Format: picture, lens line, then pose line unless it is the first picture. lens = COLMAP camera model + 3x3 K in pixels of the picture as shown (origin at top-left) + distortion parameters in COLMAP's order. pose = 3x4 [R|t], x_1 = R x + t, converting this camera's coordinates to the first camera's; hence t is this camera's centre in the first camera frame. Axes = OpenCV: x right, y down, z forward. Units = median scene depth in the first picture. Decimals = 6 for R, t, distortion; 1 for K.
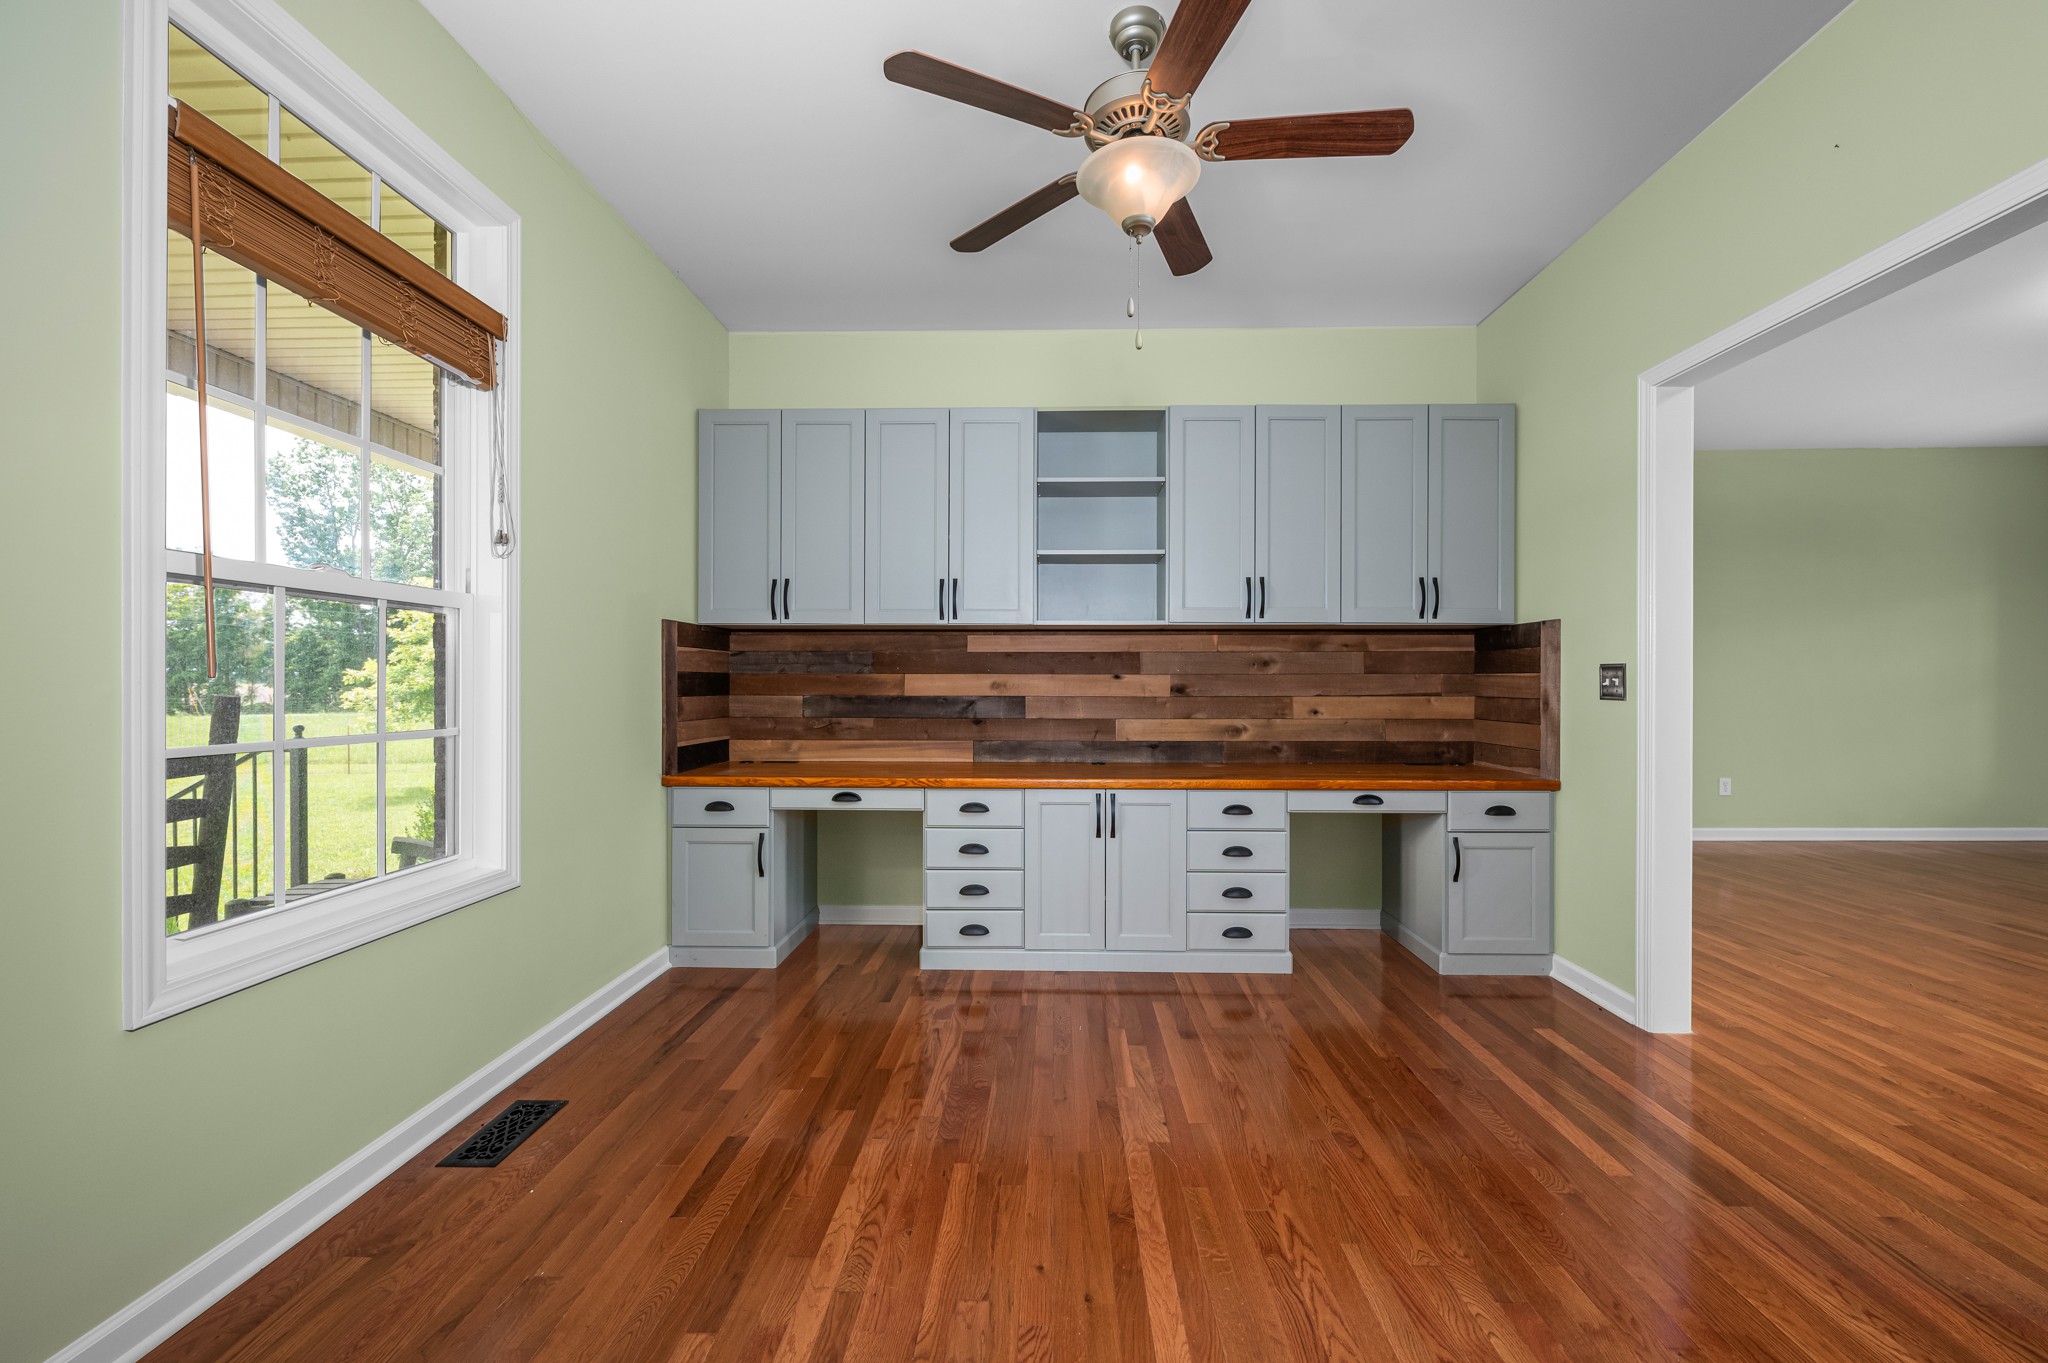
lens RADIAL K [[836.4, 0, 1037.6], [0, 836.4, 687.7], [0, 0, 1]] dist [-0.003713, 0.001489]
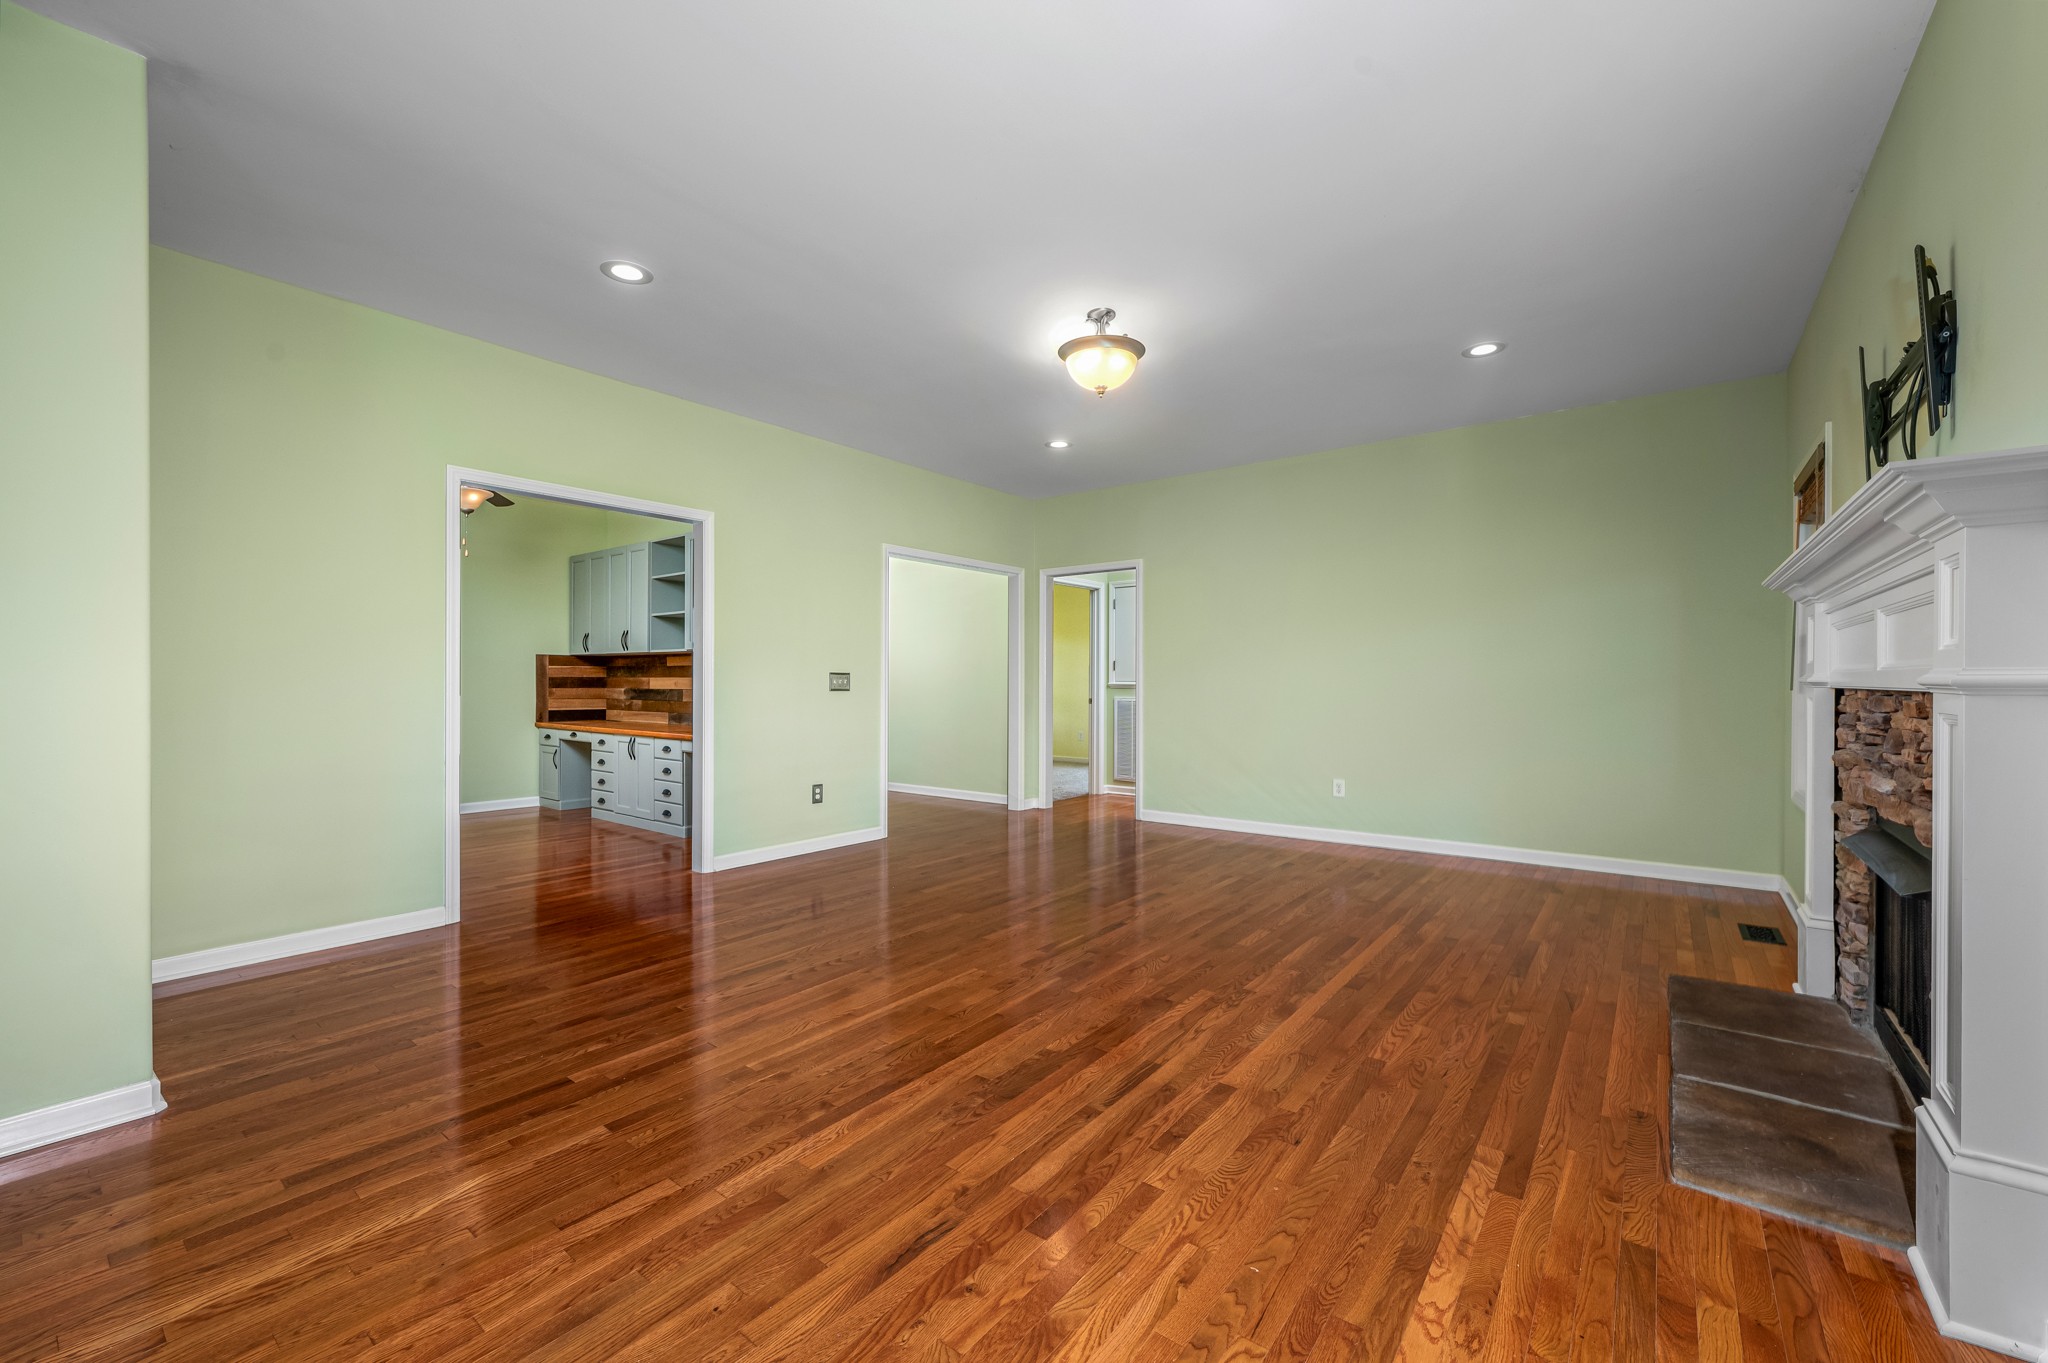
lens RADIAL K [[836.4, 0, 1061.4], [0, 836.4, 684.5], [0, 0, 1]] dist [-0.003713, 0.001489]
pose [[0.810755, 0.002564, -0.585381, 1.755813], [-0.007285, 0.999957, -0.005710, 0.003246], [0.585341, 0.008894, 0.810738, -0.018233]]
